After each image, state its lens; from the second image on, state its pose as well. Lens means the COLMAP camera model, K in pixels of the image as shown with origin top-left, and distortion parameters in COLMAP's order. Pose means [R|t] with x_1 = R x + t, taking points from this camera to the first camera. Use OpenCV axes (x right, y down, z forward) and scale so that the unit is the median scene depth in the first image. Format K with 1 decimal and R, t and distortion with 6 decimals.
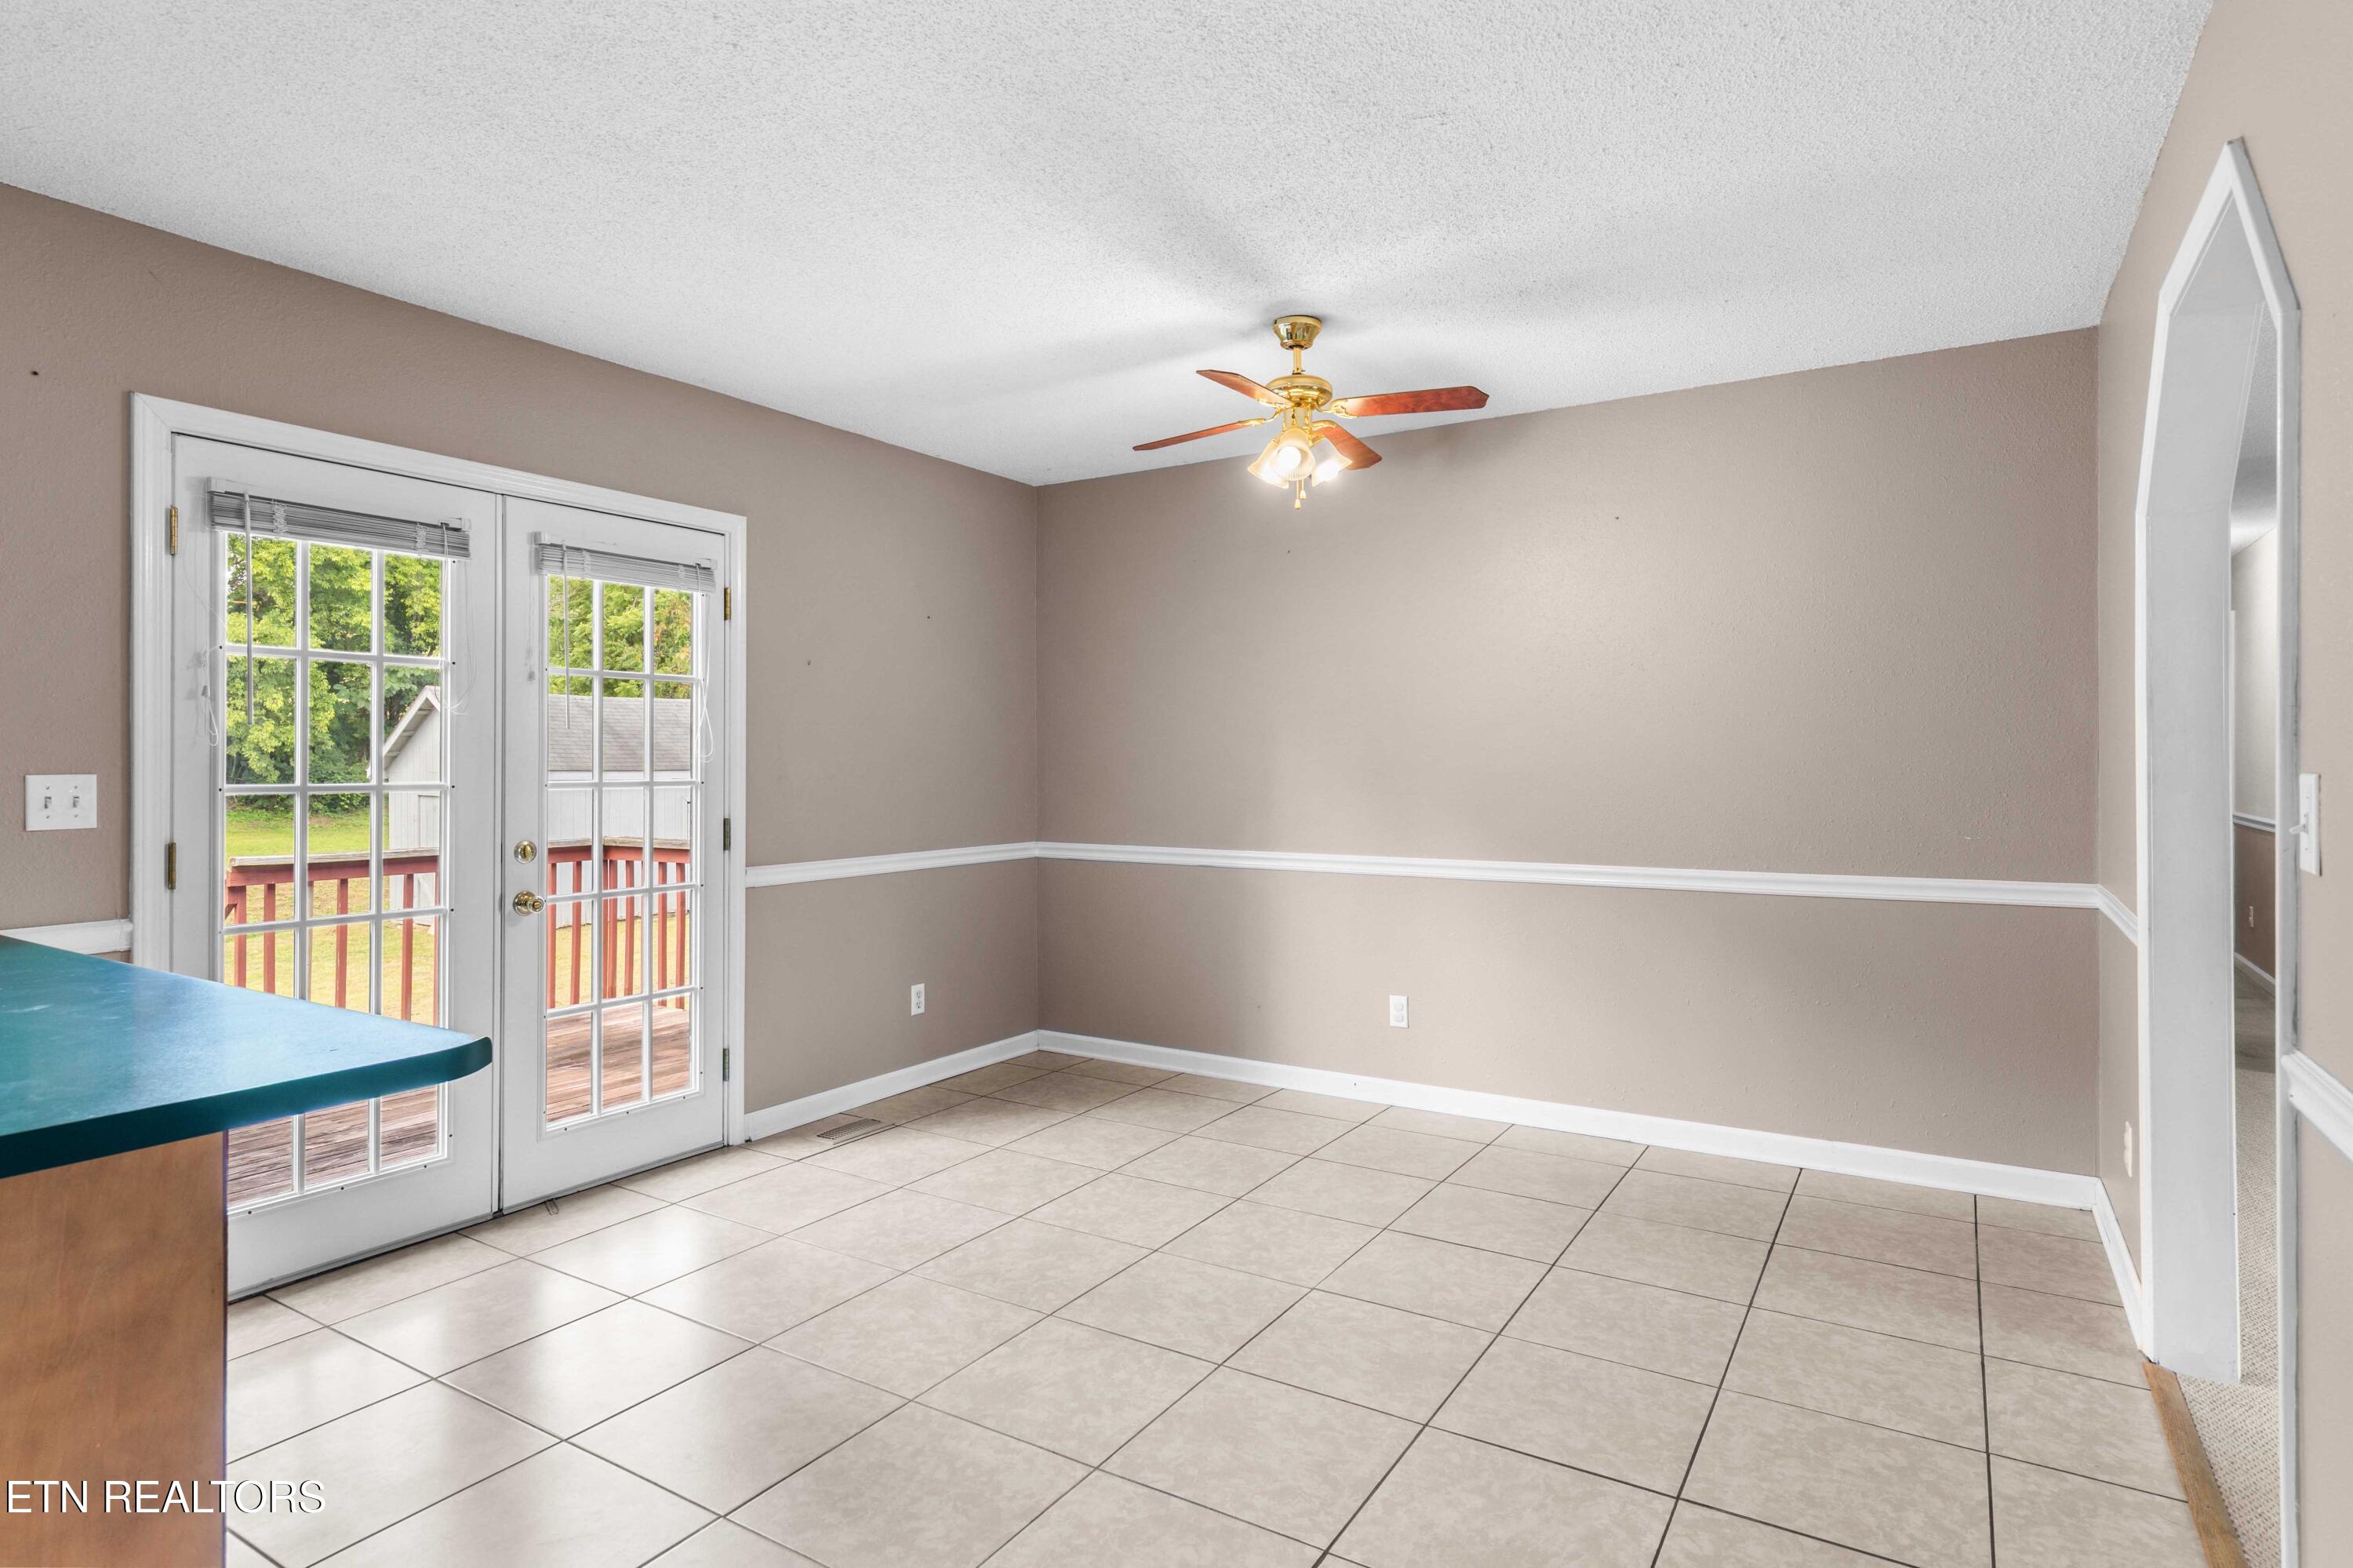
lens RADIAL K [[1252.5, 0, 1196.2], [0, 1252.5, 764.7], [0, 0, 1]] dist [-0.002437, -0.001696]
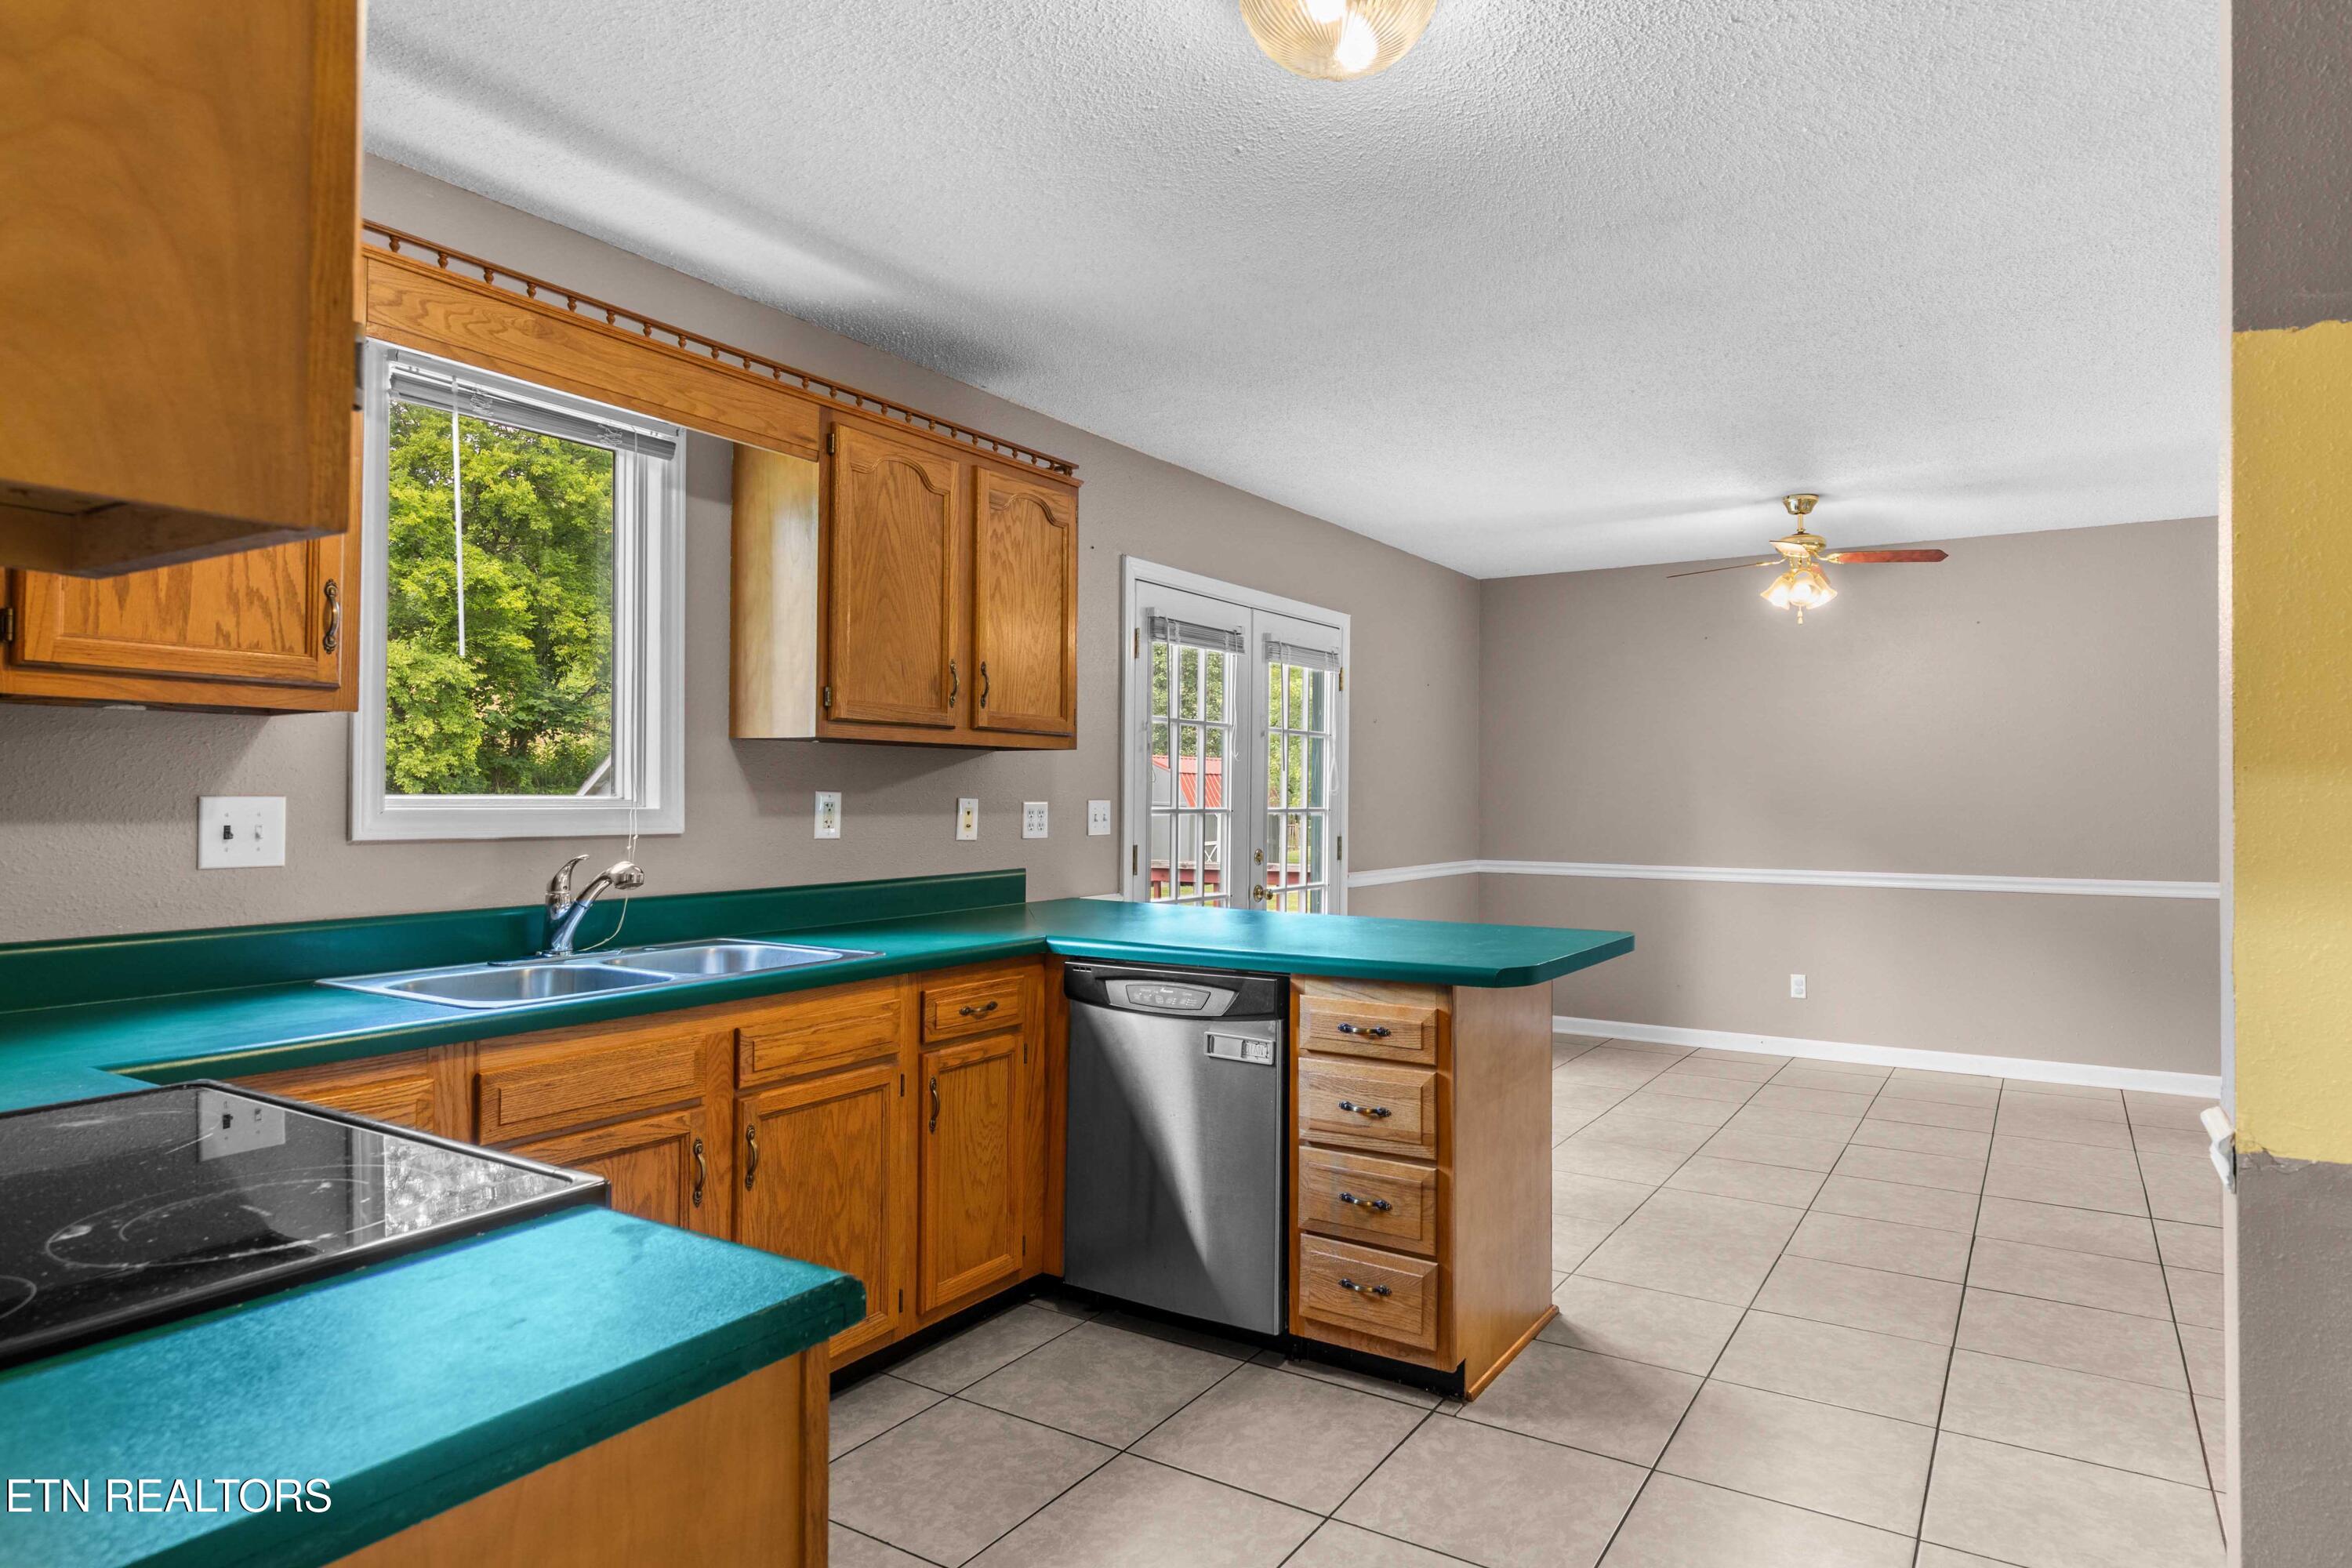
lens RADIAL K [[1328.1, 0, 1310.9], [0, 1328.1, 764.0], [0, 0, 1]] dist [-0.002093, -0.000931]
pose [[0.999590, 0.007948, 0.027517, -0.444739], [-0.007213, 0.999618, -0.026679, 0.003551], [-0.027719, 0.026470, 0.999265, -0.441535]]
